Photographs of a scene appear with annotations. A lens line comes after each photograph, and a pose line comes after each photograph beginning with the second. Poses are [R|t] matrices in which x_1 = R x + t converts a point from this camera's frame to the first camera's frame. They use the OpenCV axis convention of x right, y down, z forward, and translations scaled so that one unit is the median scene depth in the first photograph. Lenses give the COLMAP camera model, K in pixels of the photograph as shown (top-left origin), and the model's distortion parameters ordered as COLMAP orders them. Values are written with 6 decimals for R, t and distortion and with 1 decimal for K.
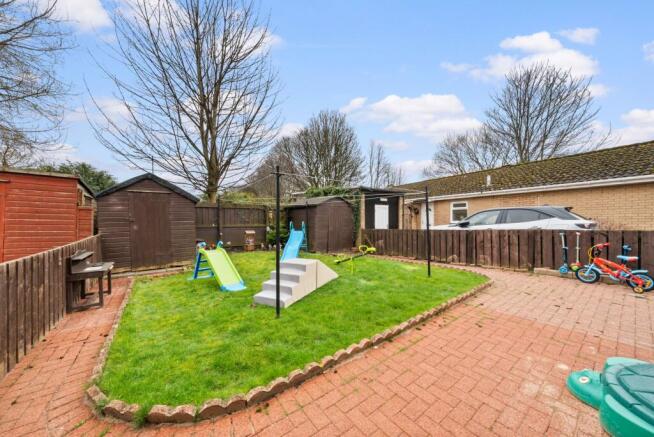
lens RADIAL K [[229.9, 0, 326.5], [0, 229.9, 222.7], [0, 0, 1]] dist [0.001255, 0.000097]
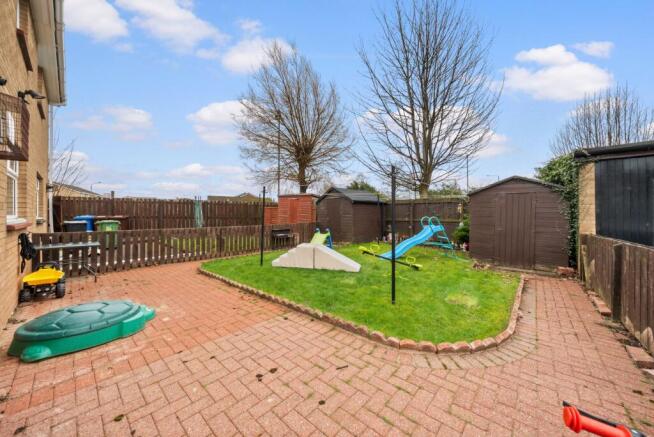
lens RADIAL K [[231.1, 0, 318.8], [0, 231.1, 218.4], [0, 0, 1]] dist [-0.010017, 0.000038]
pose [[0.195253, 0.026693, -0.980390, 1.620836], [-0.011752, 0.999621, 0.024876, -0.027619], [0.980682, 0.006664, 0.195493, 1.030659]]
